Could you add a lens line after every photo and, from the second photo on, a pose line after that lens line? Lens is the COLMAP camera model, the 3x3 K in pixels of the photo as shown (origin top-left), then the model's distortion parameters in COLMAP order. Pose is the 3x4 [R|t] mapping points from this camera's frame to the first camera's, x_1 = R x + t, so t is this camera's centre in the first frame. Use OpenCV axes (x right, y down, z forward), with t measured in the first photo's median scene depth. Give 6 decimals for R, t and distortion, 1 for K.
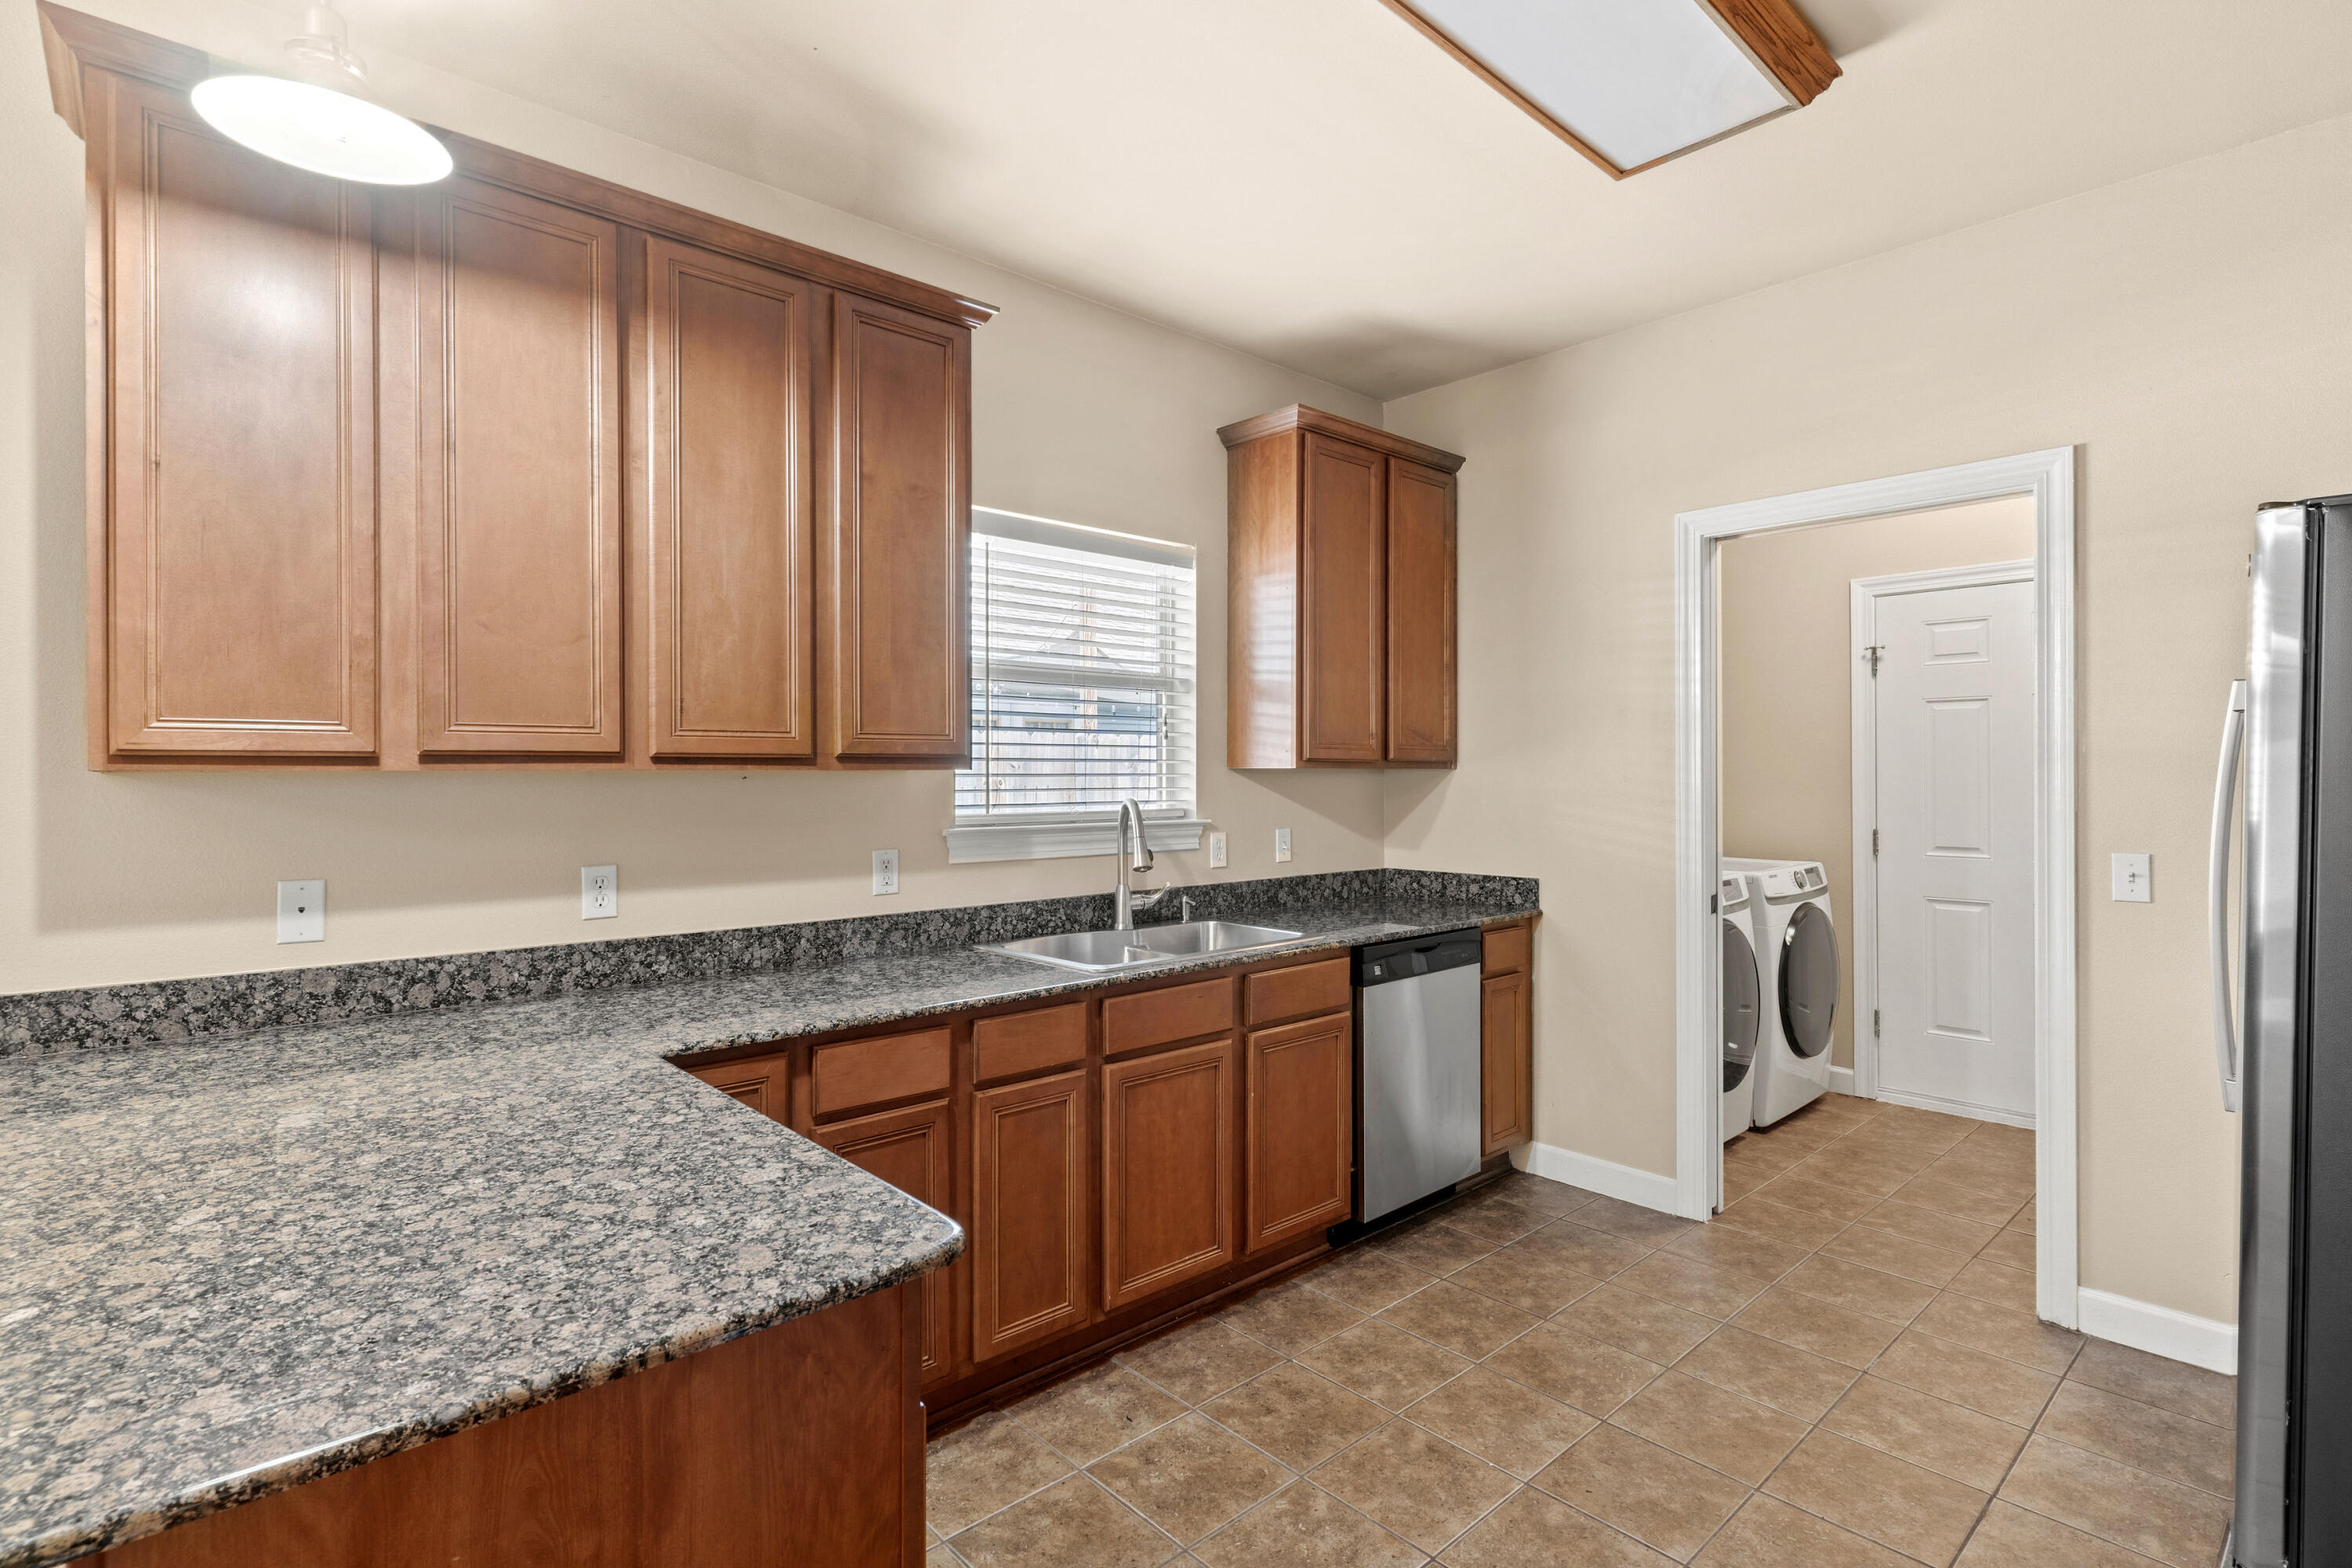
lens RADIAL K [[1124.9, 0, 1171.1], [0, 1124.9, 777.6], [0, 0, 1]] dist [0.001459, -0.000083]
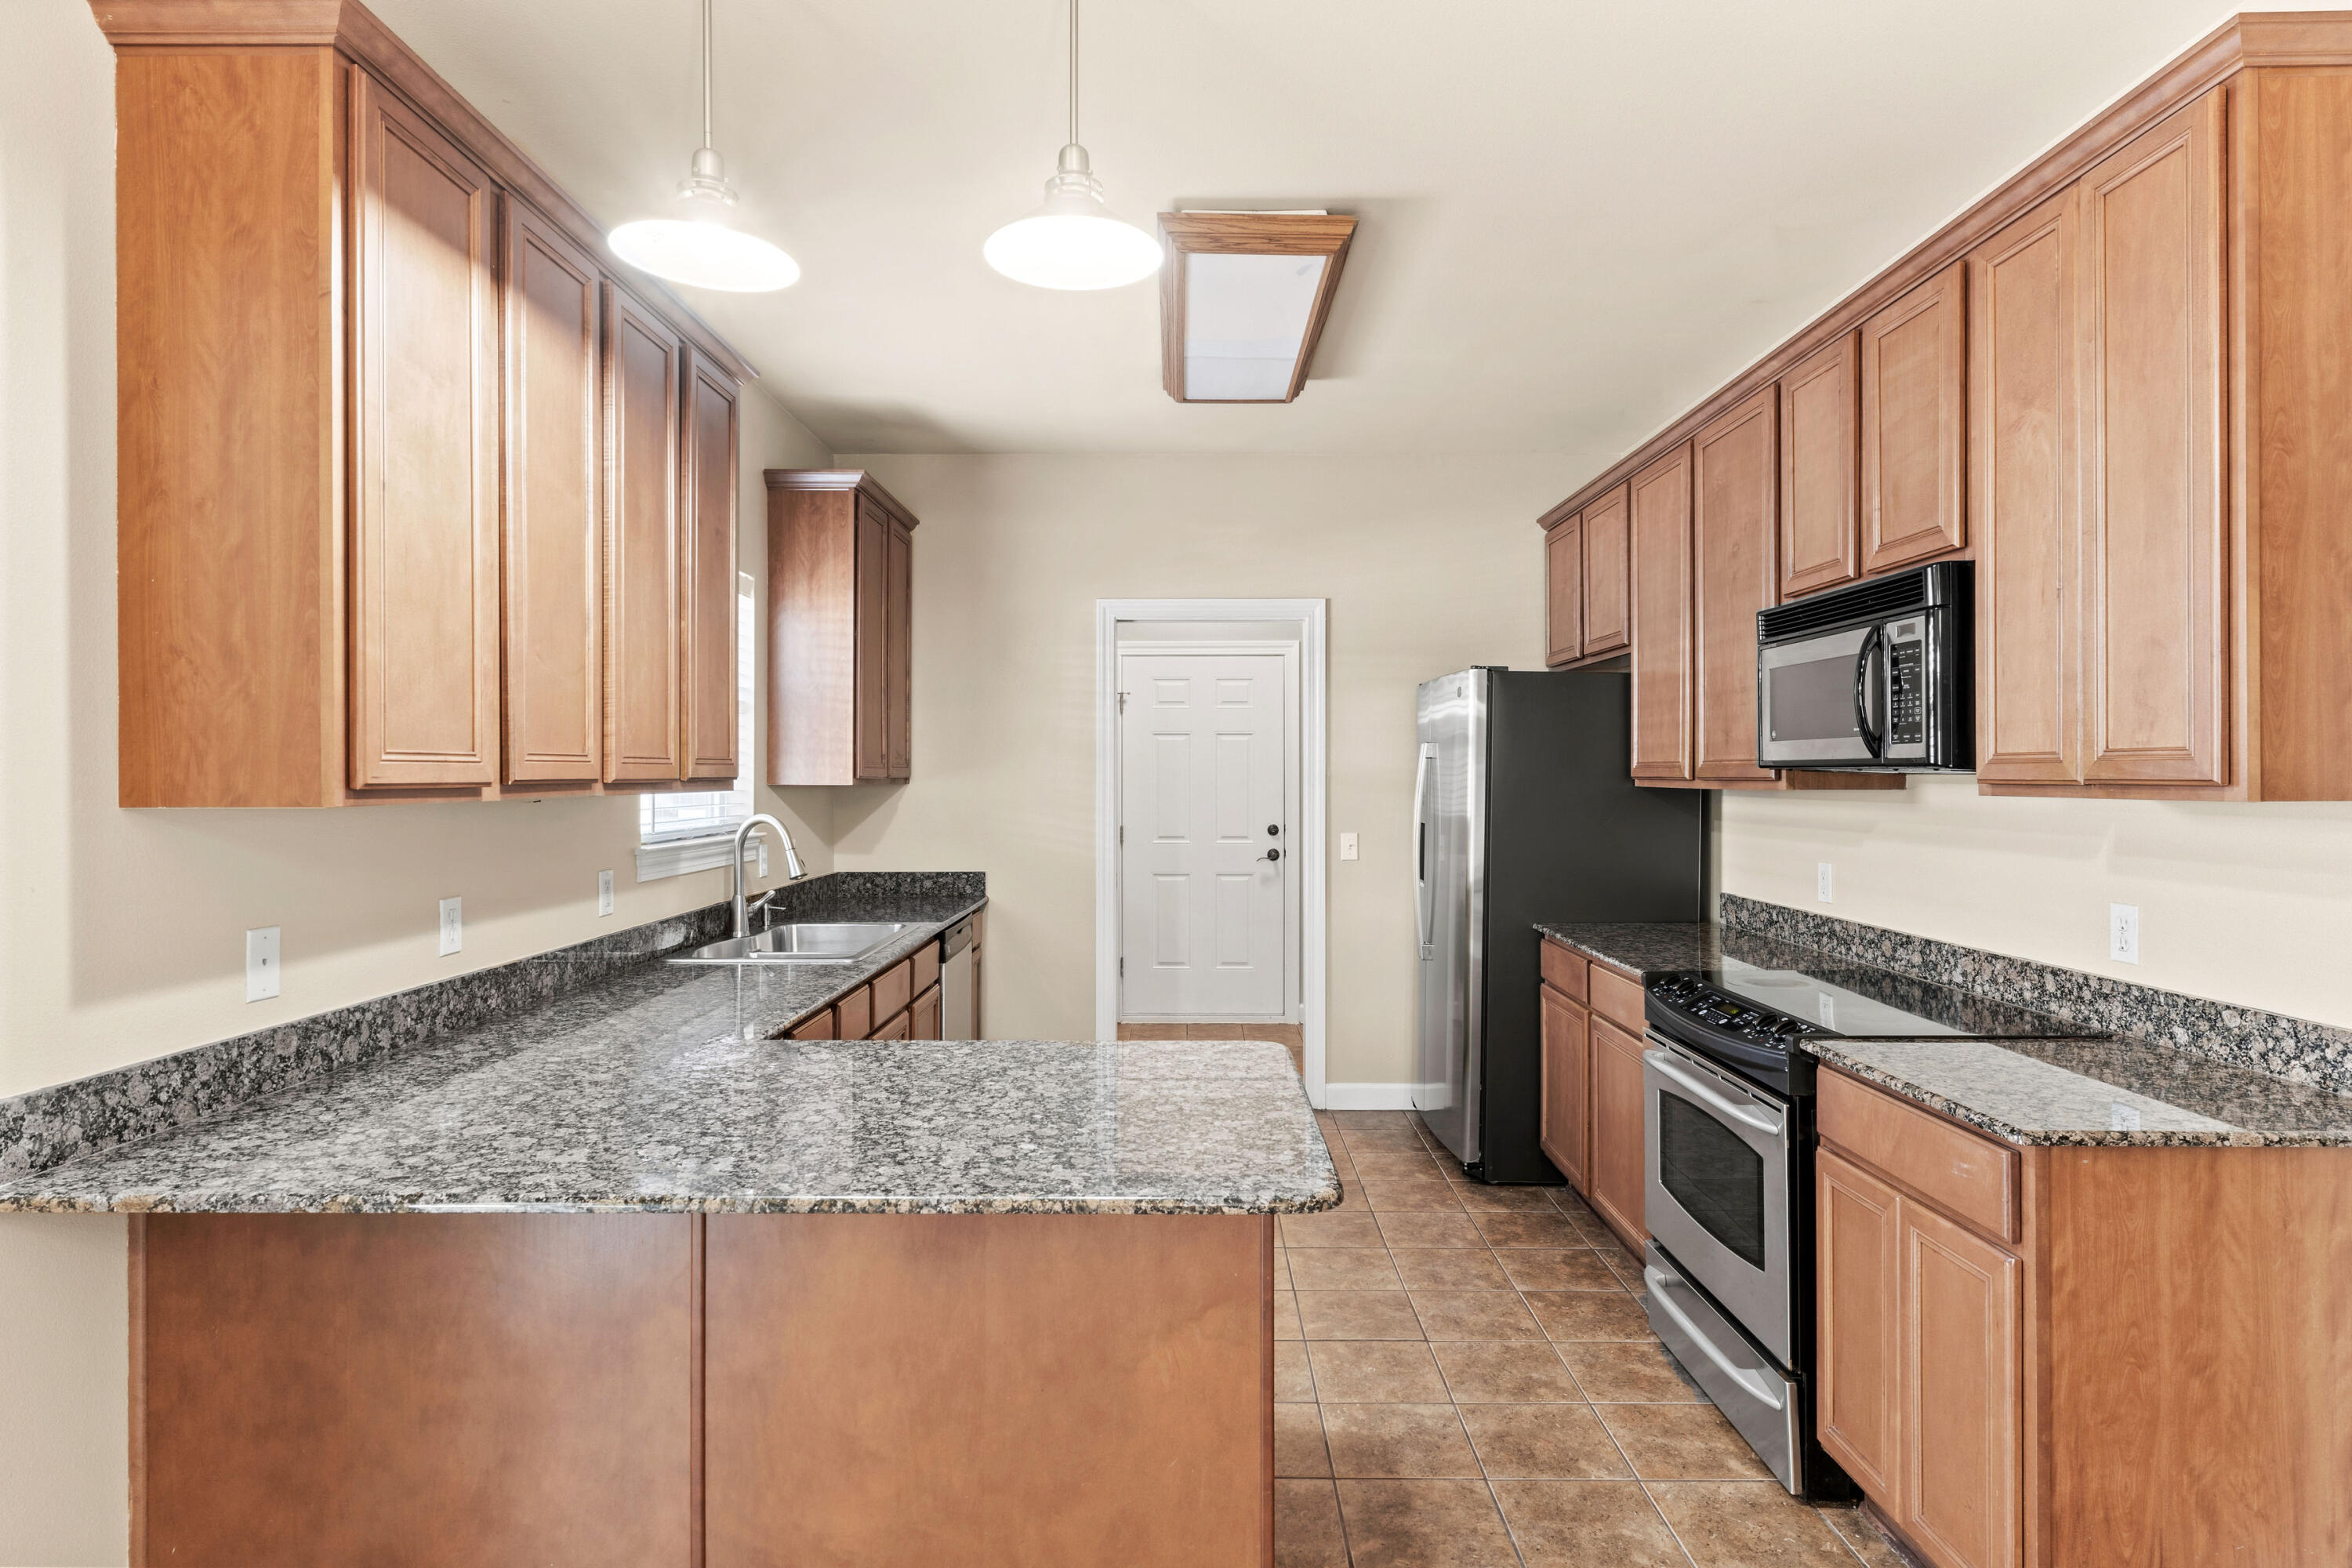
lens RADIAL K [[1233.9, 0, 1176.0], [0, 1233.9, 784.0], [0, 0, 1]] dist [0.000708, 0.000241]
pose [[0.680222, -0.002897, 0.733000, -0.877669], [0.000781, 0.999994, 0.003227, -0.019531], [-0.733006, -0.001623, 0.680220, -0.143809]]
